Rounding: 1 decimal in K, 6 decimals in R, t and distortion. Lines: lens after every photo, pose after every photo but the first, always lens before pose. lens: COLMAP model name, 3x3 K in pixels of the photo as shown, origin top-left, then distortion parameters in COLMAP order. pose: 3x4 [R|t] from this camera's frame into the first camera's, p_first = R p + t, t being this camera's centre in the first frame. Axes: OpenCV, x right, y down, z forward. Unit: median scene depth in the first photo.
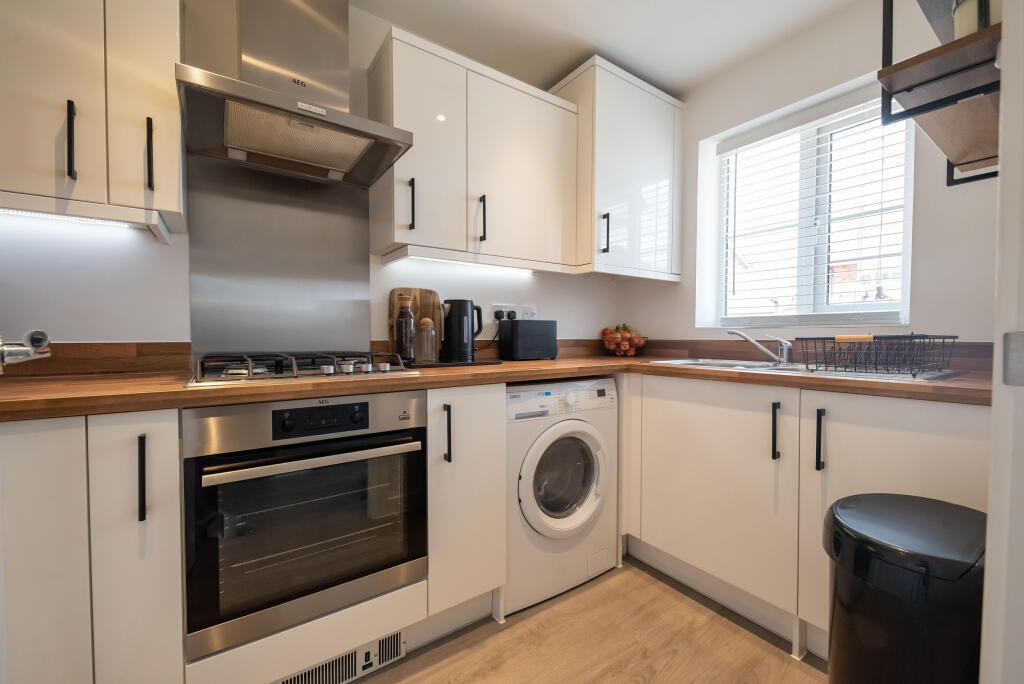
lens RADIAL K [[428.8, 0, 513.7], [0, 428.8, 342.4], [0, 0, 1]] dist [-0.001796, -0.000215]
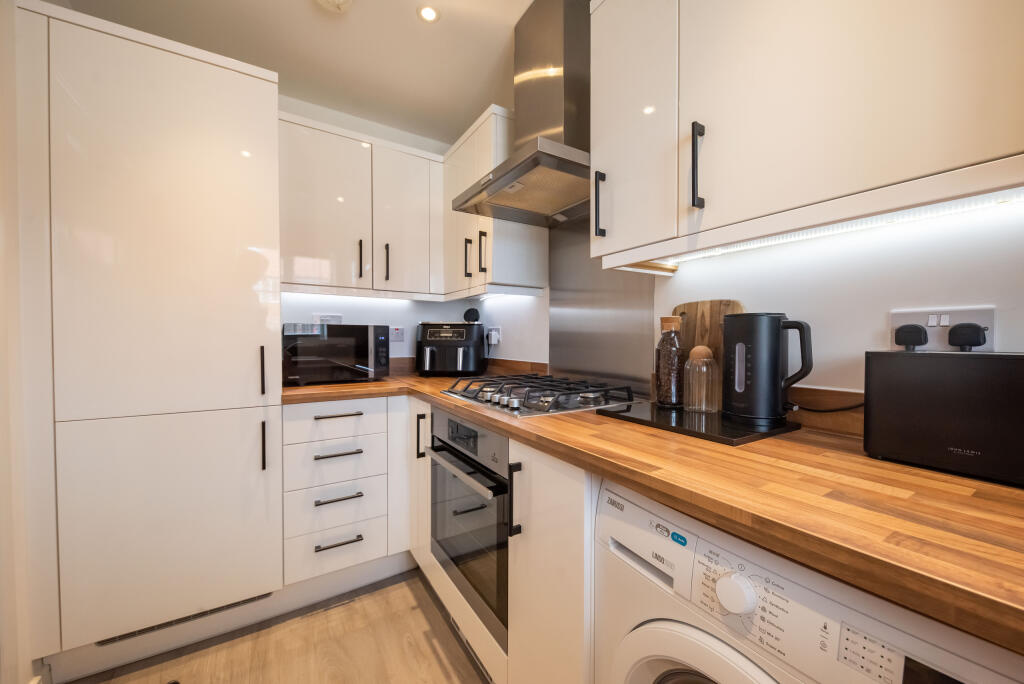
lens RADIAL K [[396.7, 0, 513.8], [0, 396.7, 341.4], [0, 0, 1]] dist [0.000755, 0.000046]
pose [[-0.064689, 0.008727, -0.997867, 0.415682], [-0.020583, 0.999737, 0.010078, -0.063906], [0.997693, 0.021191, -0.064493, 0.755178]]
